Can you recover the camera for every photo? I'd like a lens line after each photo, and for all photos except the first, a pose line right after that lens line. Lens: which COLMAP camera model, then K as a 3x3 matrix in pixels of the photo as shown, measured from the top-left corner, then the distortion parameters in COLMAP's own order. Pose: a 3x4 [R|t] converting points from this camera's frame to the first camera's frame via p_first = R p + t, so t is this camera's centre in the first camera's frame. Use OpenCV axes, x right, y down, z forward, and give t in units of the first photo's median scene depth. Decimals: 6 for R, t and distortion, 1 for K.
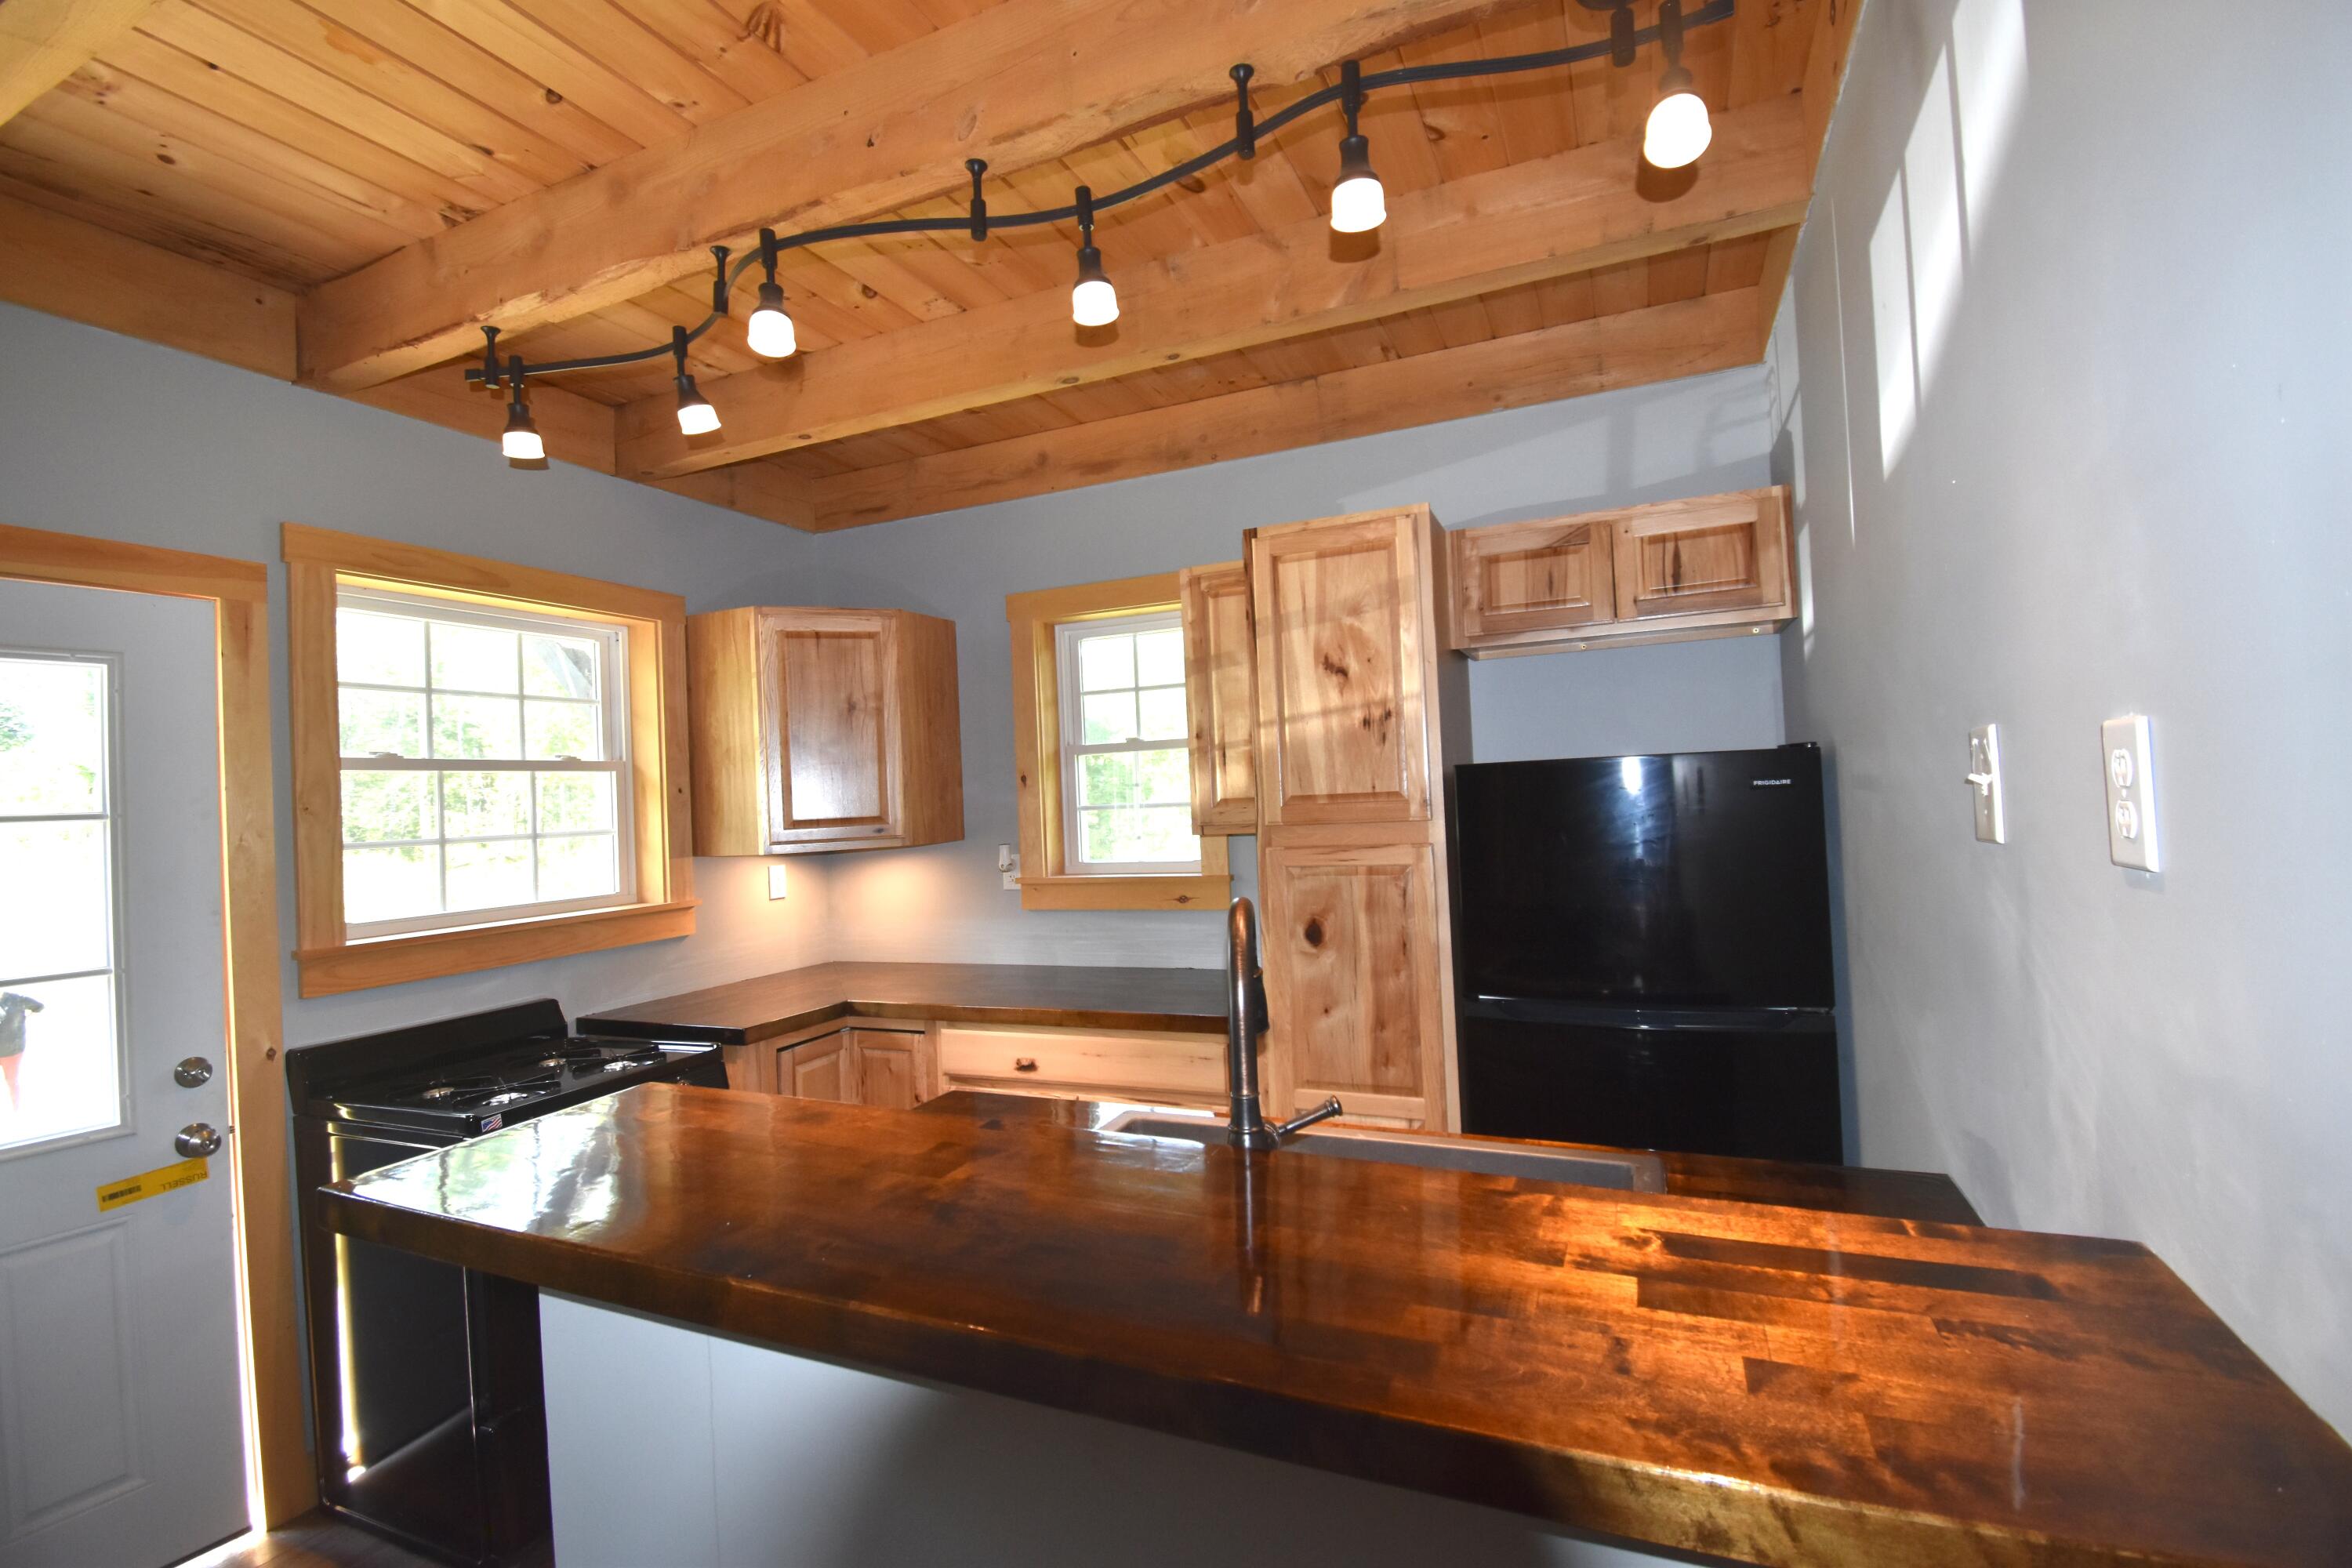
lens RADIAL K [[1050.7, 0, 1189.6], [0, 1050.7, 775.5], [0, 0, 1]] dist [-0.011648, -0.001685]
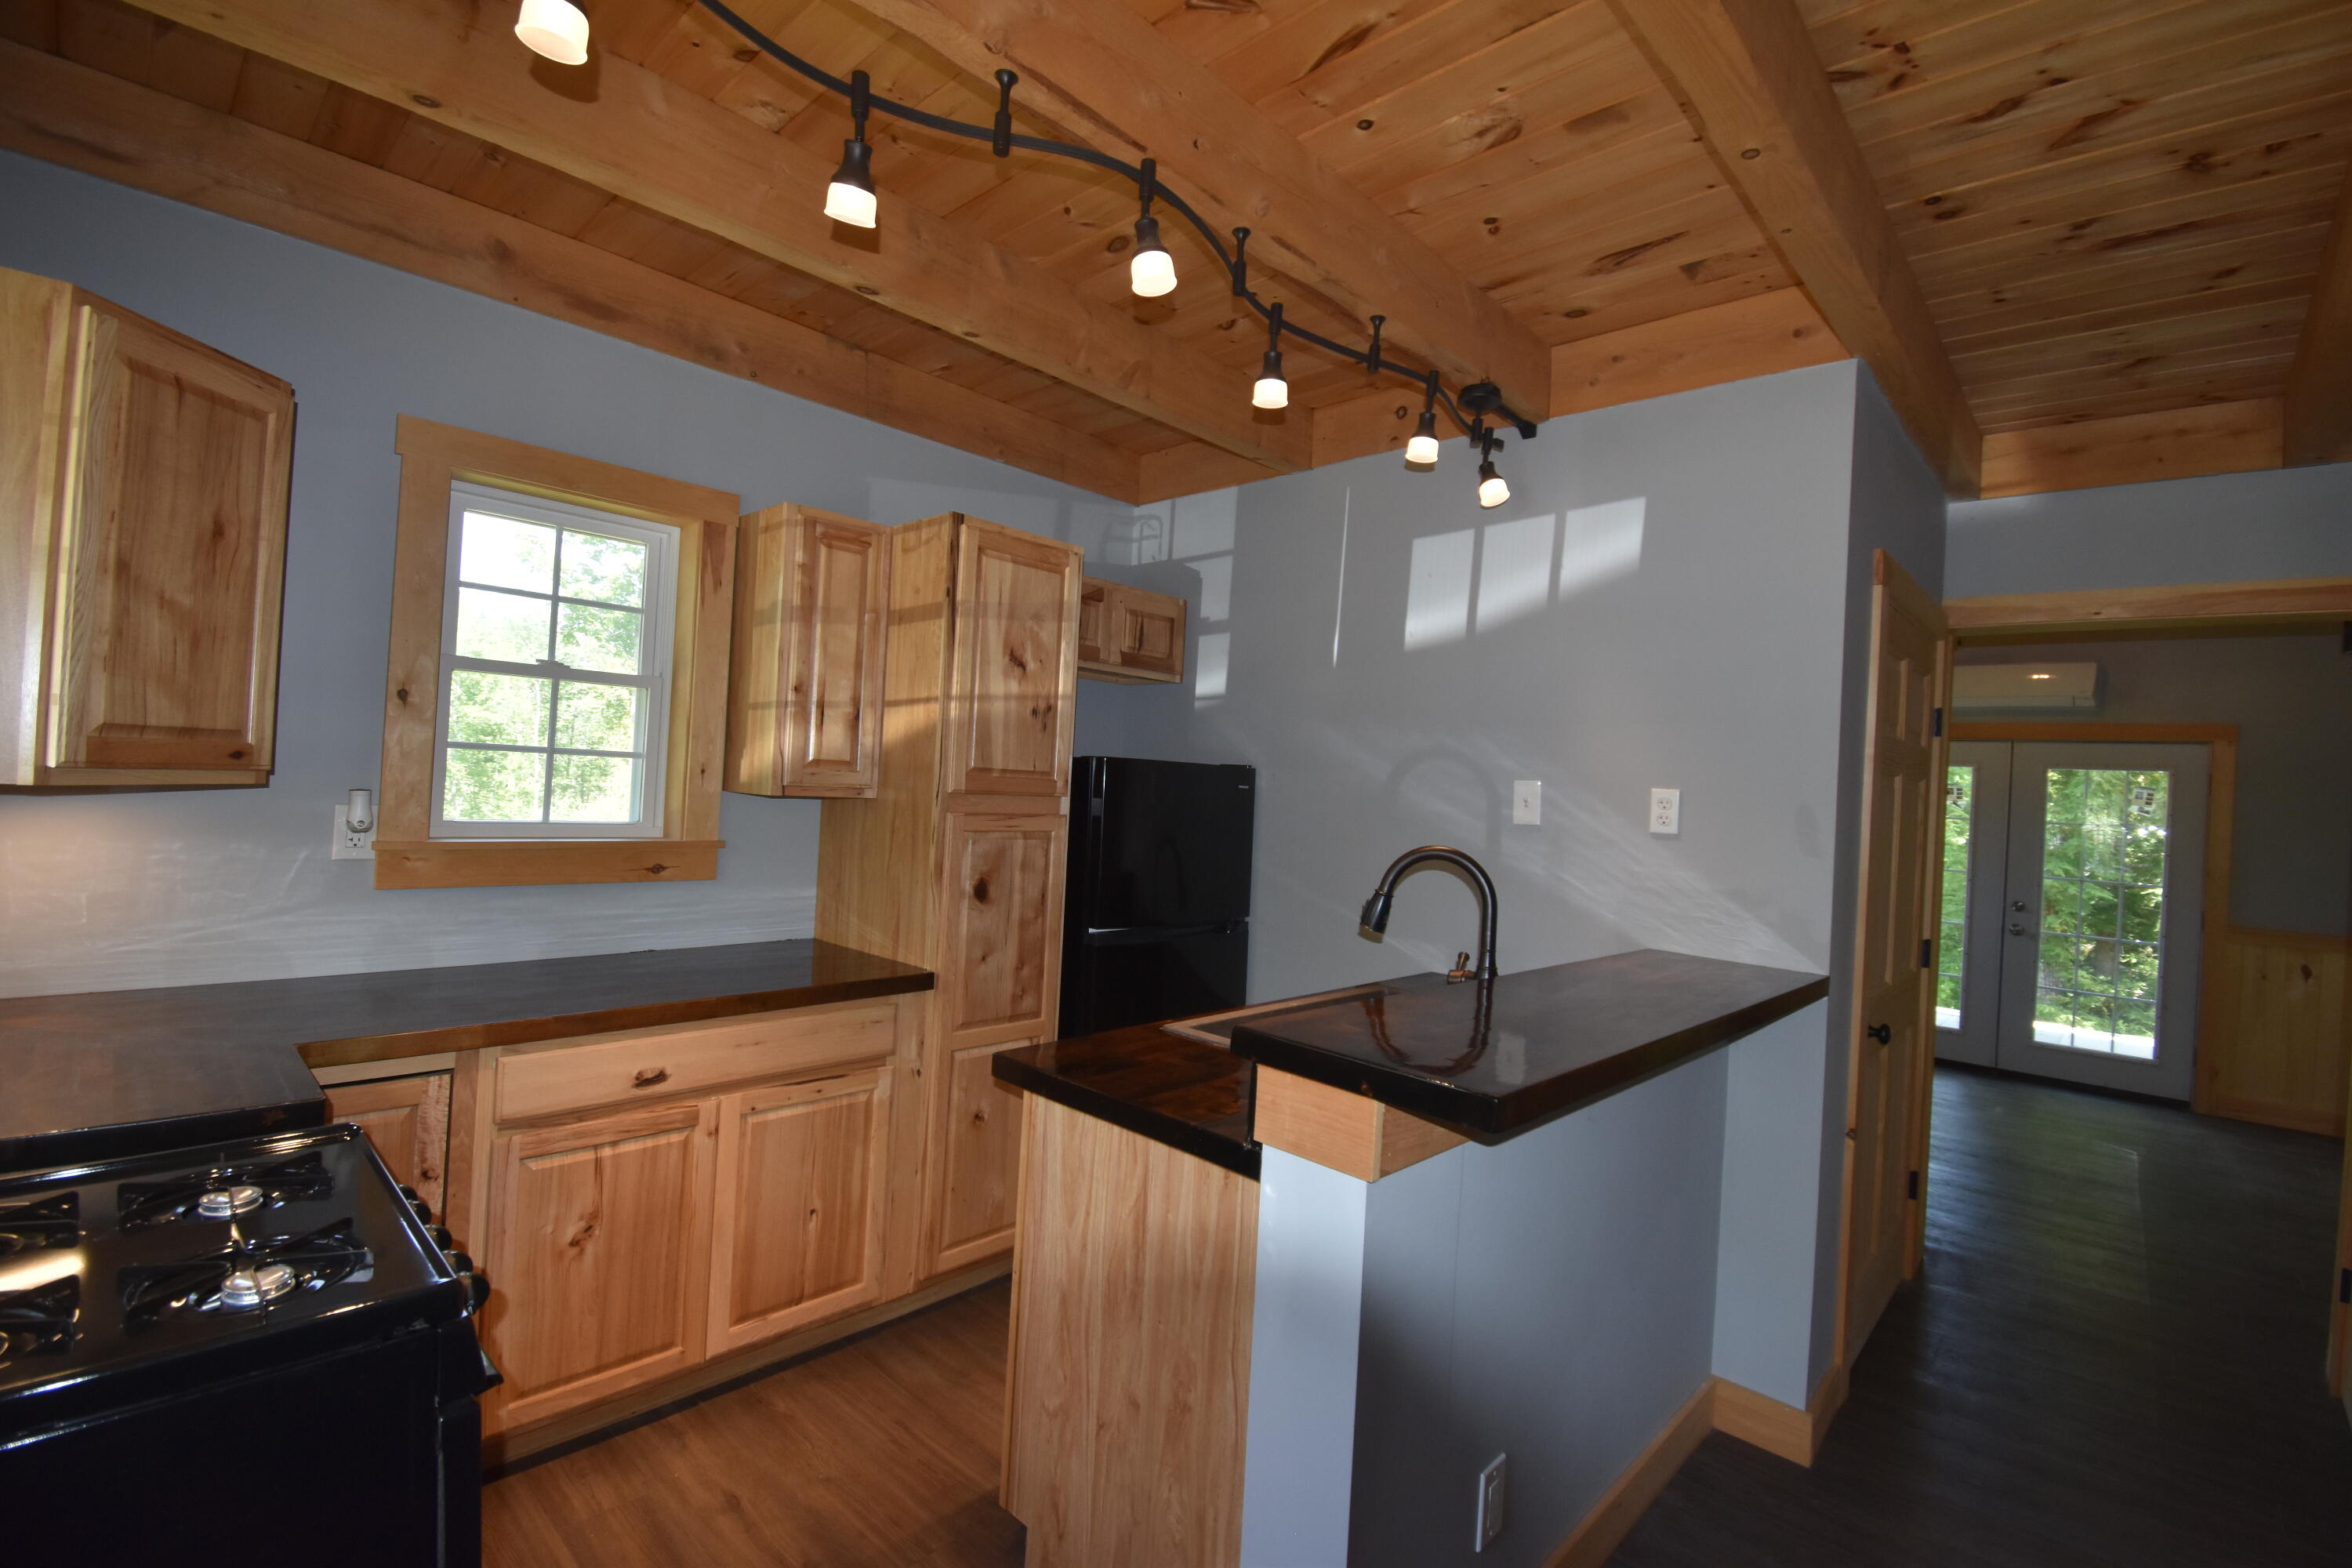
lens RADIAL K [[1050.7, 0, 1189.9], [0, 1050.7, 777.3], [0, 0, 1]] dist [-0.011648, -0.001685]
pose [[0.327031, 0.067235, 0.942619, -0.869765], [-0.088760, 0.995242, -0.040194, 0.054035], [-0.940836, -0.070522, 0.331443, 0.422027]]
